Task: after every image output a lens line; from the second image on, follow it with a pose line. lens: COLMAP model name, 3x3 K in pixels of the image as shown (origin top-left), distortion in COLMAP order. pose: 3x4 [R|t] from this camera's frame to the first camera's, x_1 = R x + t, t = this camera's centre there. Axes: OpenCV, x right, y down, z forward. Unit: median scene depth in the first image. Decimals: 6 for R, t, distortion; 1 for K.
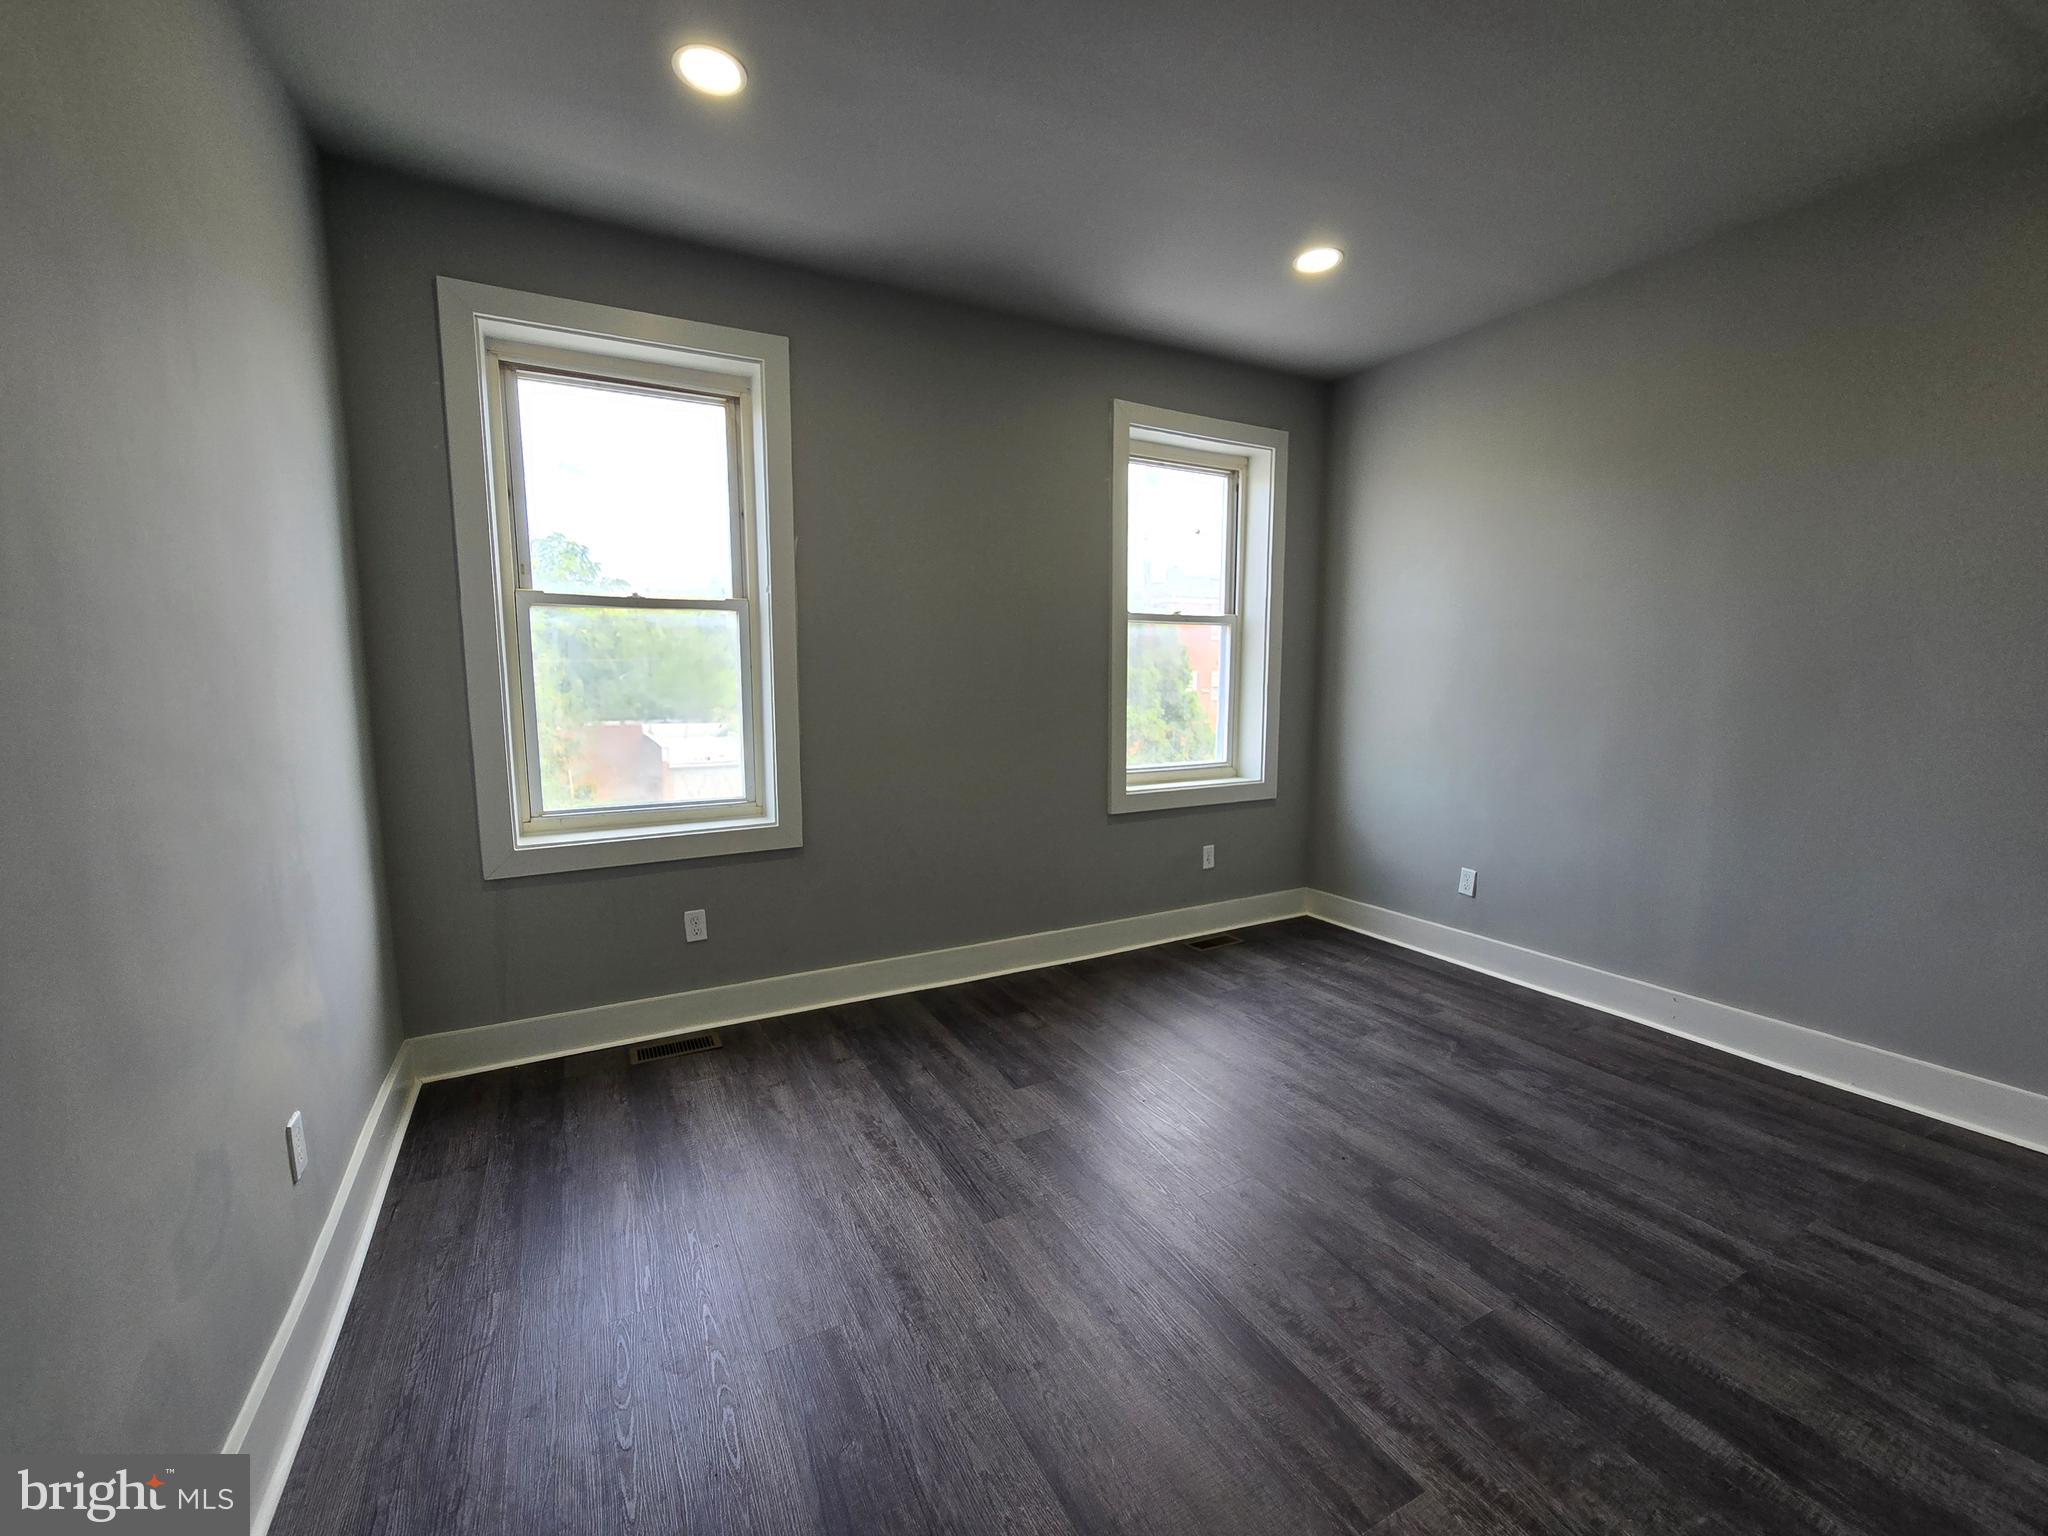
lens RADIAL K [[823.7, 0, 1024.9], [0, 823.7, 769.0], [0, 0, 1]] dist [0.001694, 0.001014]
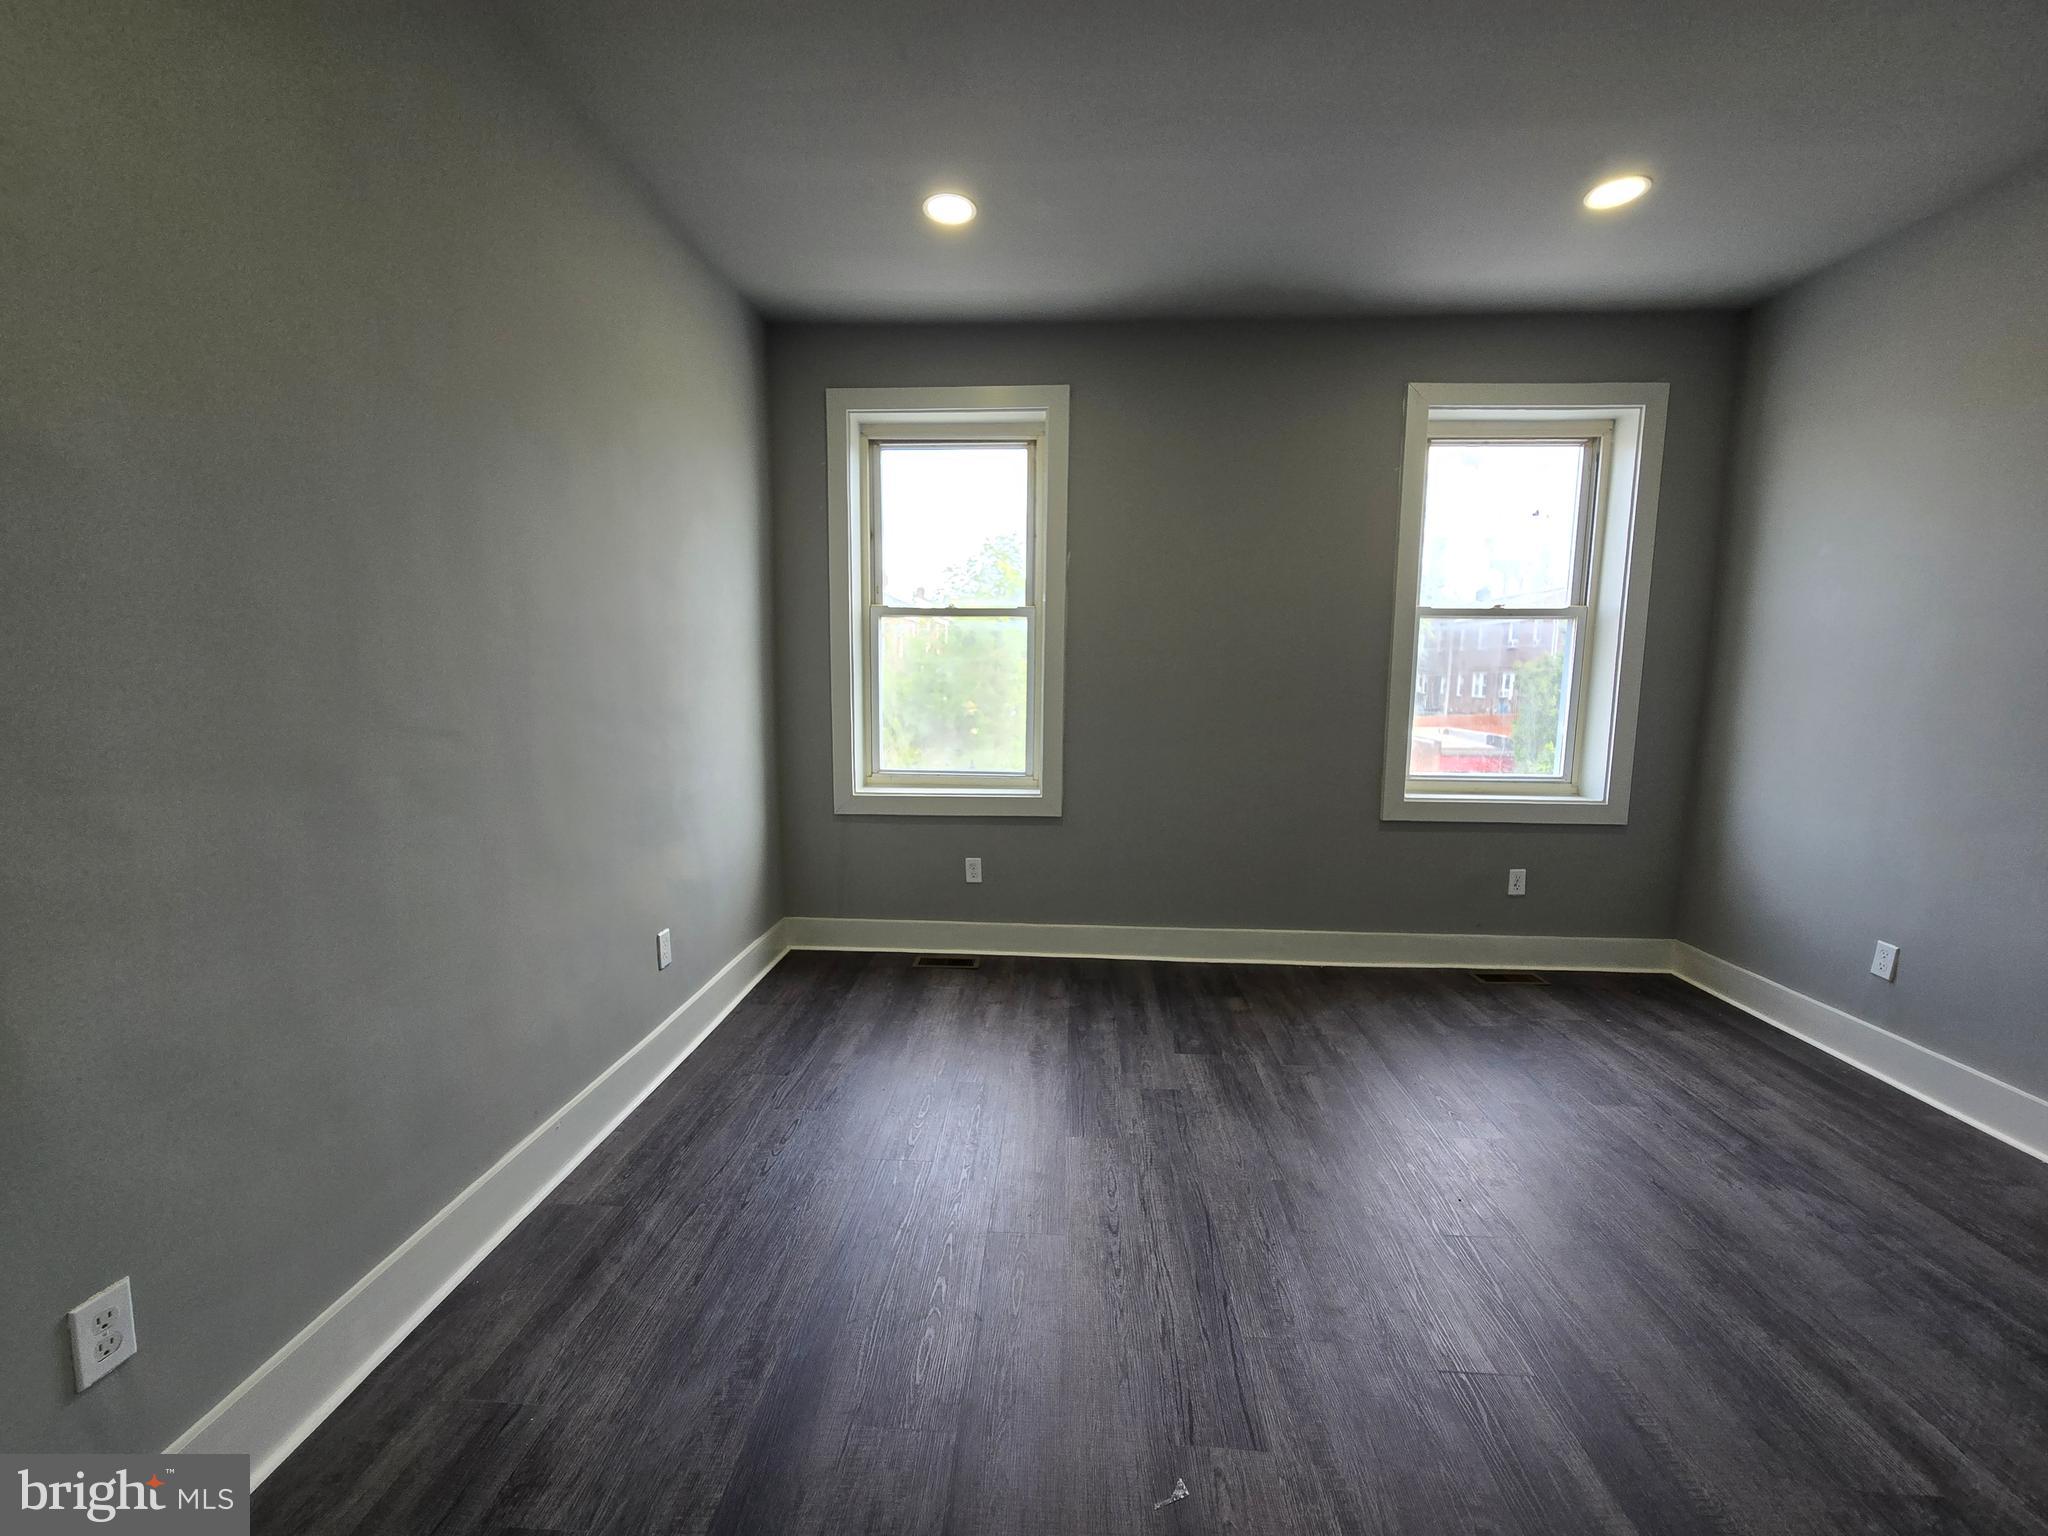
lens RADIAL K [[823.7, 0, 1042.1], [0, 823.7, 766.9], [0, 0, 1]] dist [0.001694, 0.001014]
pose [[0.861341, 0.070134, -0.503163, 0.306945], [-0.069876, 0.997367, 0.019402, 0.002766], [0.503199, 0.018447, 0.863973, -0.029558]]
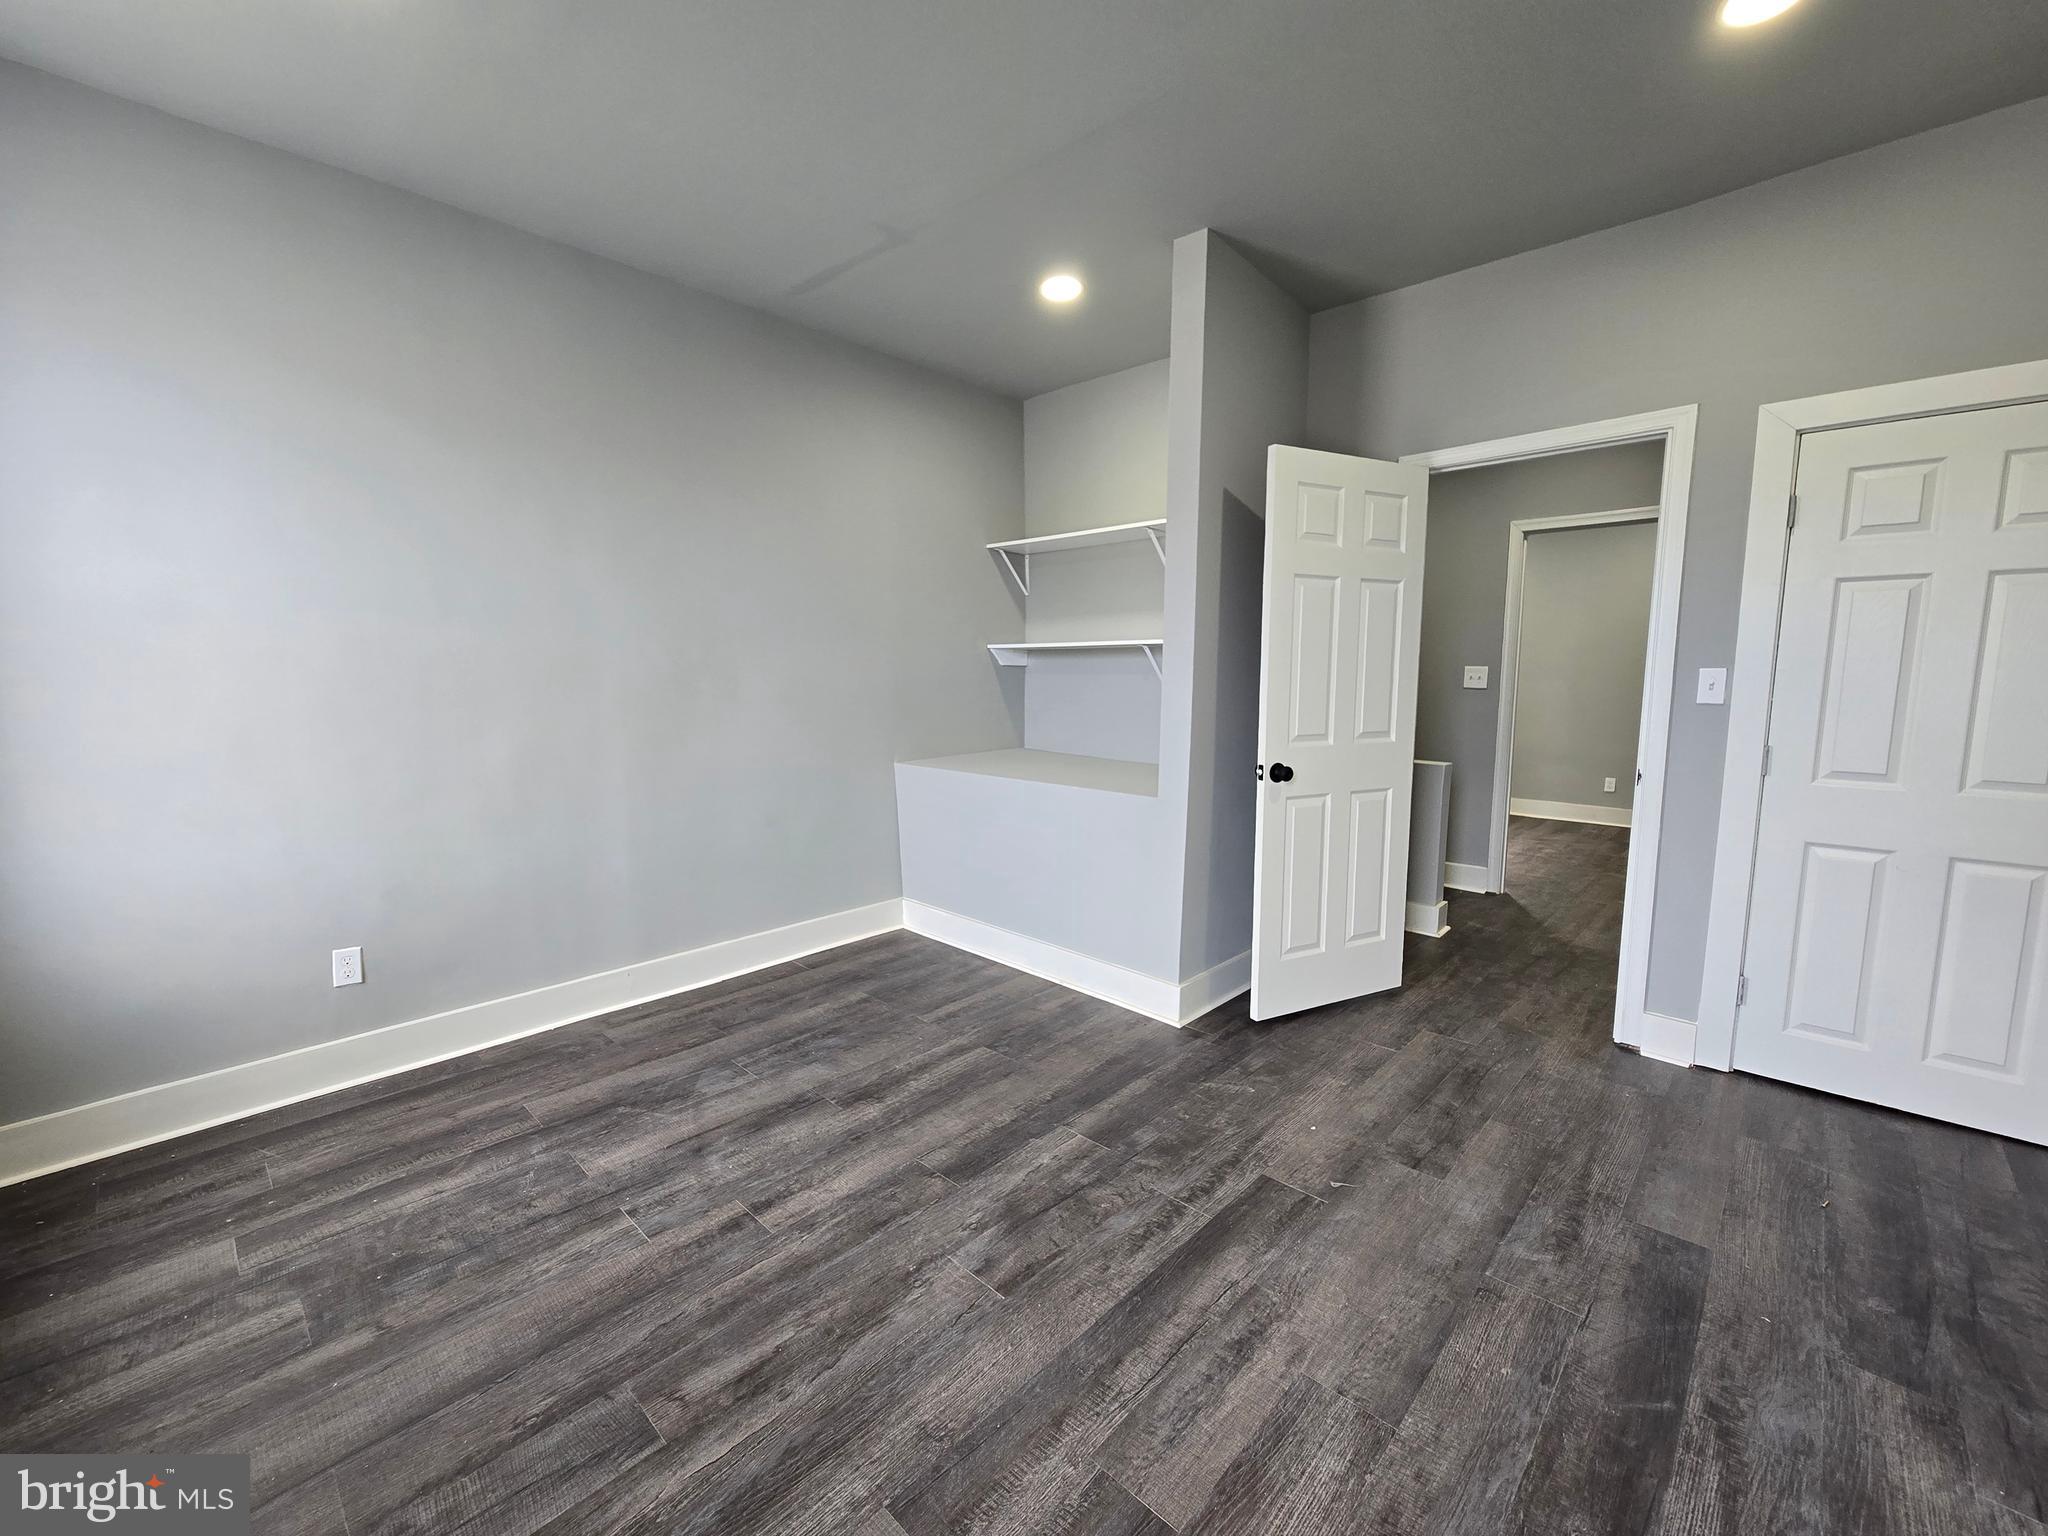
lens RADIAL K [[823.7, 0, 1028.0], [0, 823.7, 780.0], [0, 0, 1]] dist [0.001694, 0.001014]
pose [[-0.302657, -0.126066, 0.944725, -0.354981], [0.109896, 0.979987, 0.165978, -0.090752], [-0.946743, 0.154056, -0.282746, 0.775431]]
